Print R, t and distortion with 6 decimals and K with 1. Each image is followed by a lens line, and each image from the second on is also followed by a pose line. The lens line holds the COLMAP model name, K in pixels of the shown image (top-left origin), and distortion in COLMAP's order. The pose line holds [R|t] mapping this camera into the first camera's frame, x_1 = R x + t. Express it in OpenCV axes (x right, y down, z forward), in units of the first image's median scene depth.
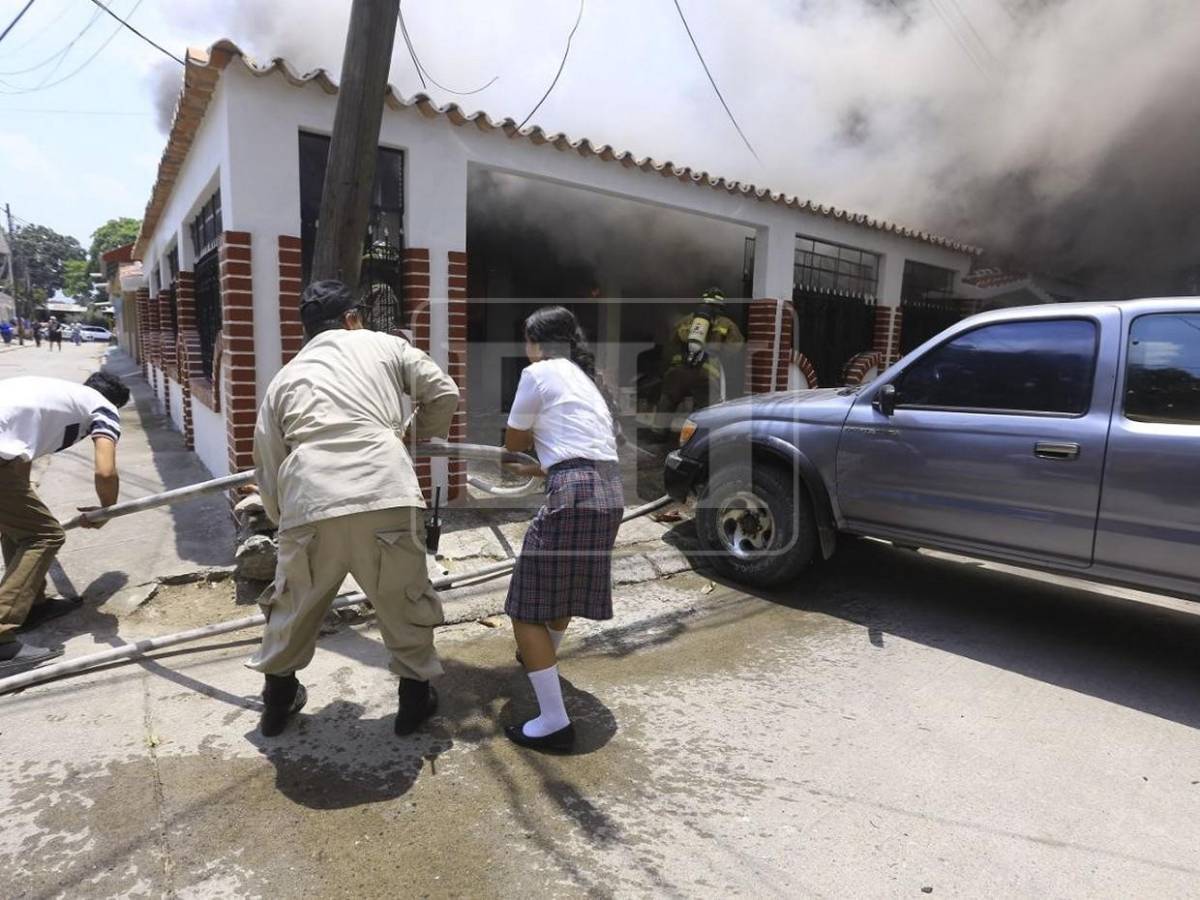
lens RADIAL K [[656.0, 0, 596.8], [0, 656.0, 447.3], [0, 0, 1]] dist [-0.049844, 0.019352]
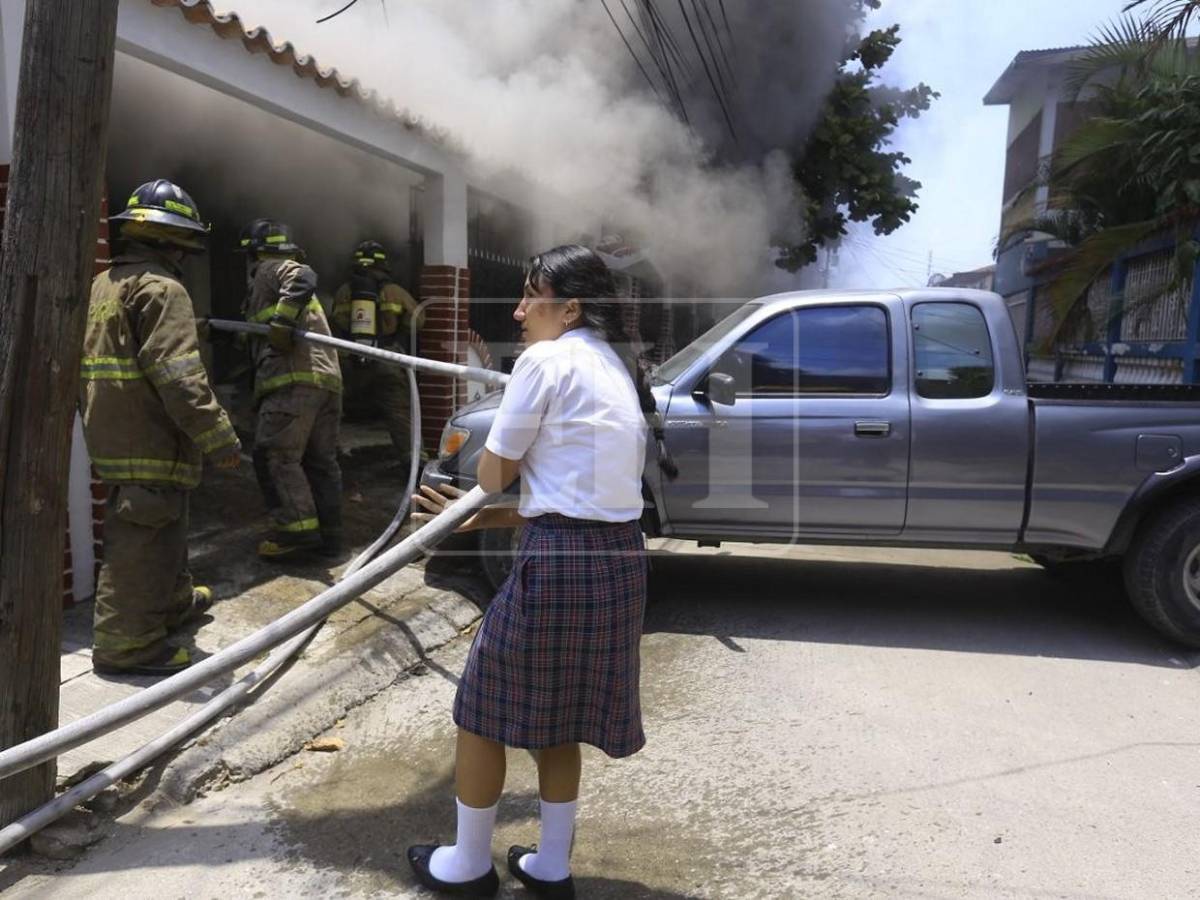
lens RADIAL K [[860.9, 0, 596.2], [0, 860.9, 446.8], [0, 0, 1]] dist [-0.030832, 0.046293]
pose [[0.803109, -0.086809, 0.589475, -0.429080], [0.088366, 0.995742, 0.026246, -0.038321], [-0.589244, 0.031011, 0.807360, 0.106615]]
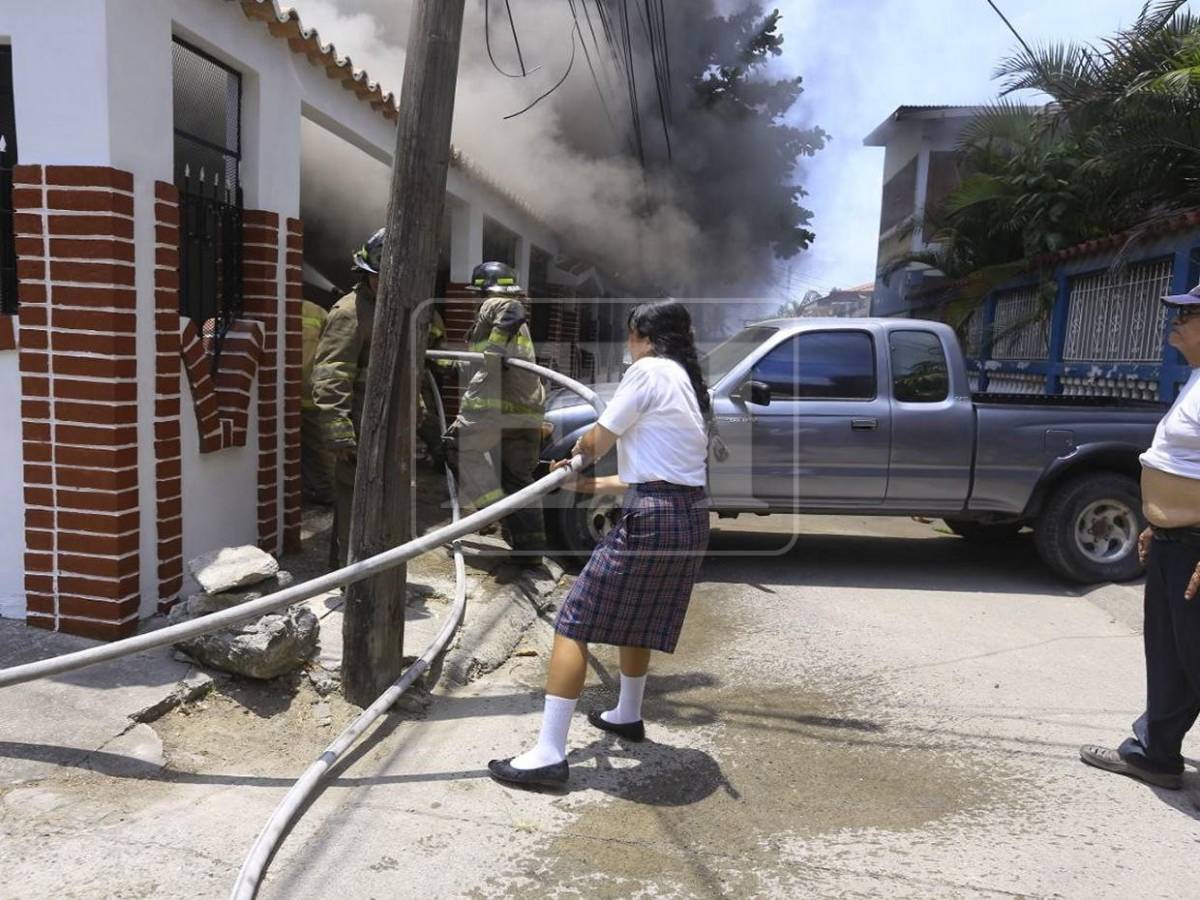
lens RADIAL K [[860.9, 0, 600.8], [0, 860.9, 444.0], [0, 0, 1]] dist [-0.030832, 0.046293]
pose [[0.701065, -0.078785, 0.708732, -0.908741], [0.081633, 0.996211, 0.029992, -0.050387], [-0.708409, 0.036830, 0.704840, 0.065543]]
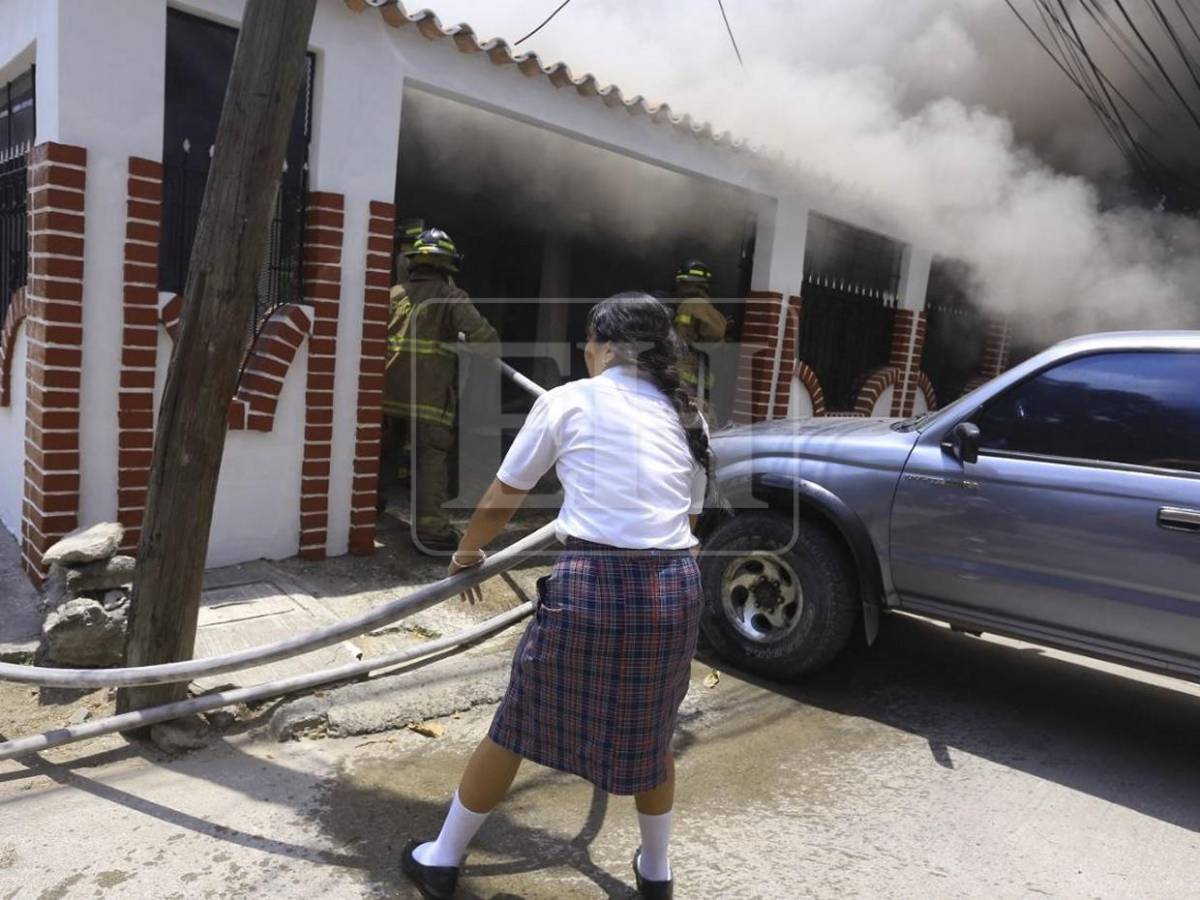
lens RADIAL K [[860.9, 0, 597.5], [0, 860.9, 445.6], [0, 0, 1]] dist [-0.030832, 0.046293]
pose [[0.991108, 0.047621, 0.124247, -0.109668], [-0.044748, 0.998665, -0.025810, -0.023120], [-0.125310, 0.020021, 0.991916, 0.048680]]
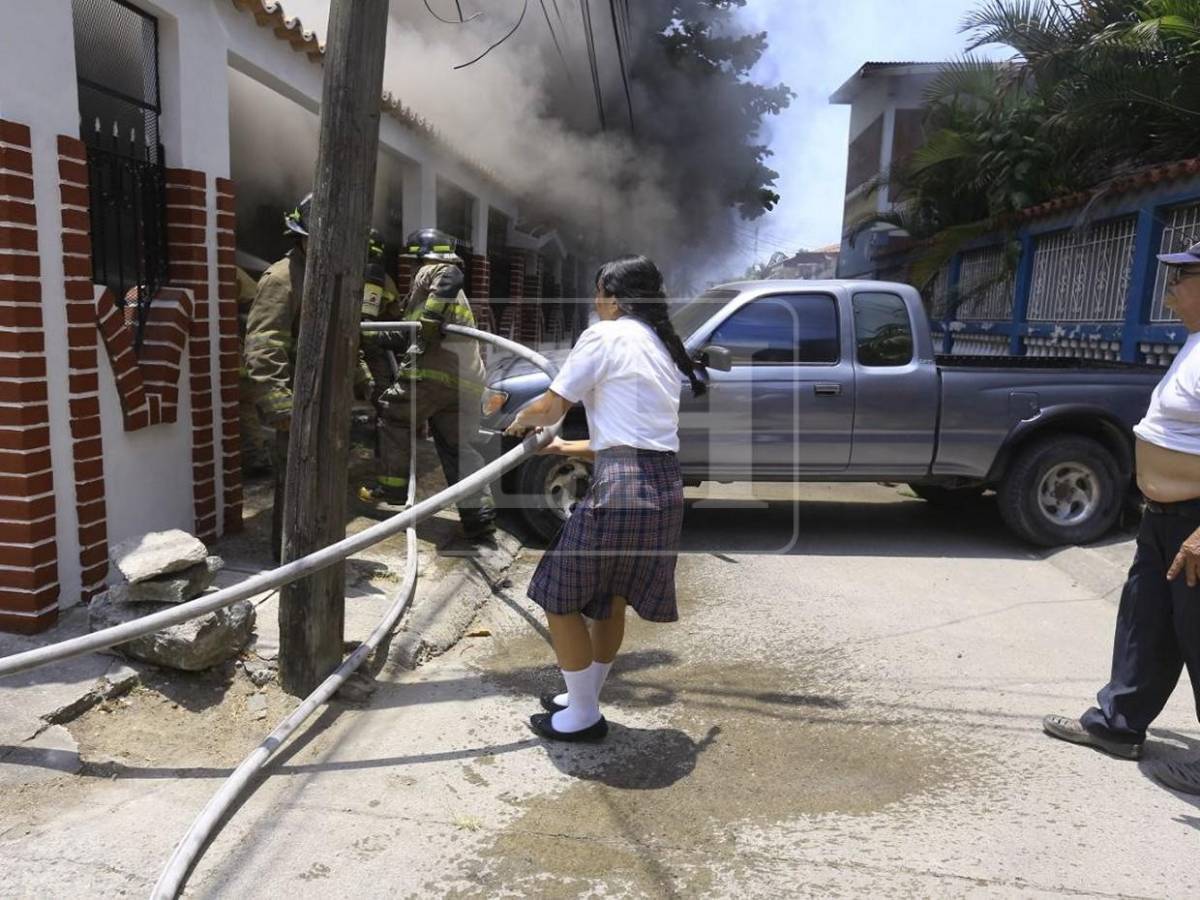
lens RADIAL K [[860.9, 0, 600.6], [0, 860.9, 444.2], [0, 0, 1]] dist [-0.030832, 0.046293]
pose [[0.674582, -0.118342, 0.728653, -0.856940], [0.093612, 0.992812, 0.074579, -0.055134], [-0.732241, 0.017901, 0.680811, 0.083807]]
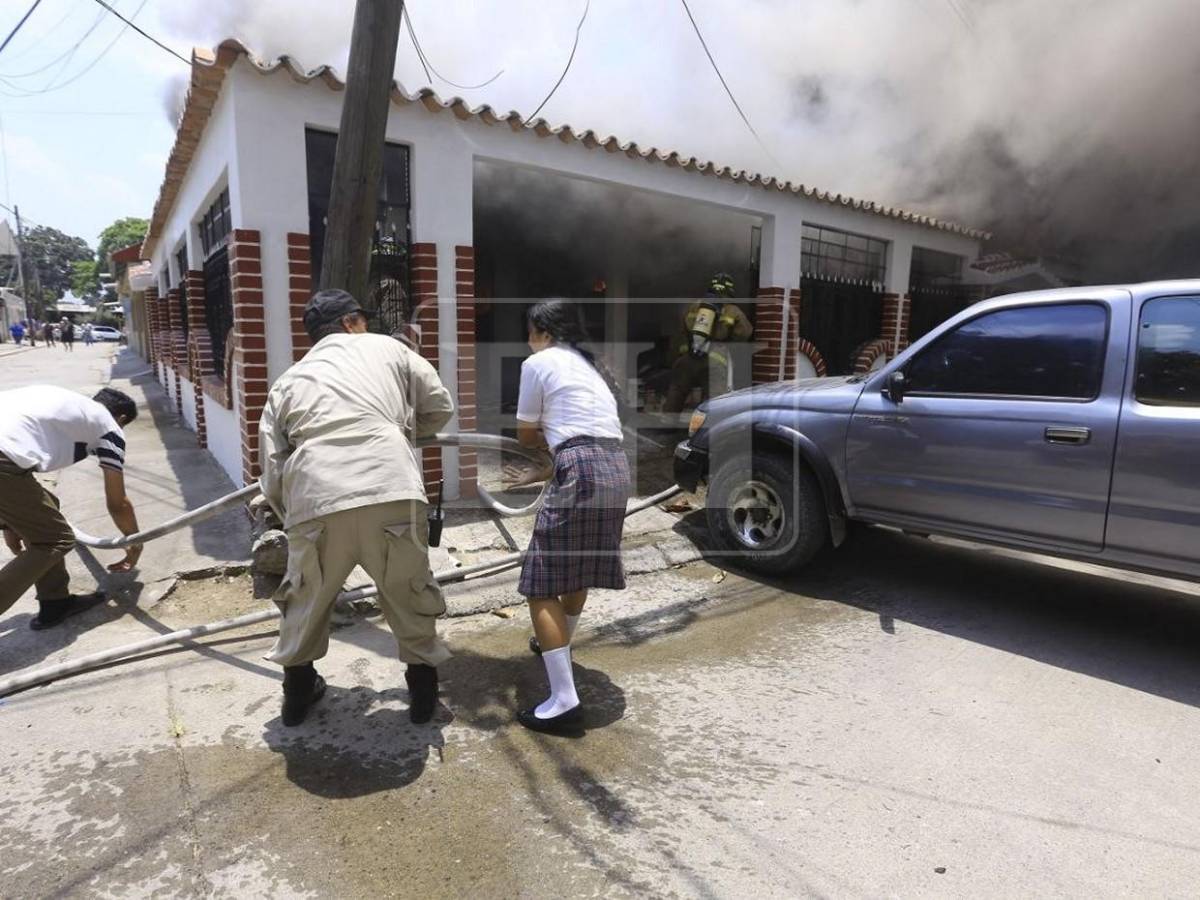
lens RADIAL K [[656.0, 0, 595.9], [0, 656.0, 447.5], [0, 0, 1]] dist [-0.049844, 0.019352]
pose [[0.999823, -0.013646, -0.012939, -0.003668], [0.013804, 0.999831, 0.012177, 0.001295], [0.012771, -0.012354, 0.999842, -0.006314]]
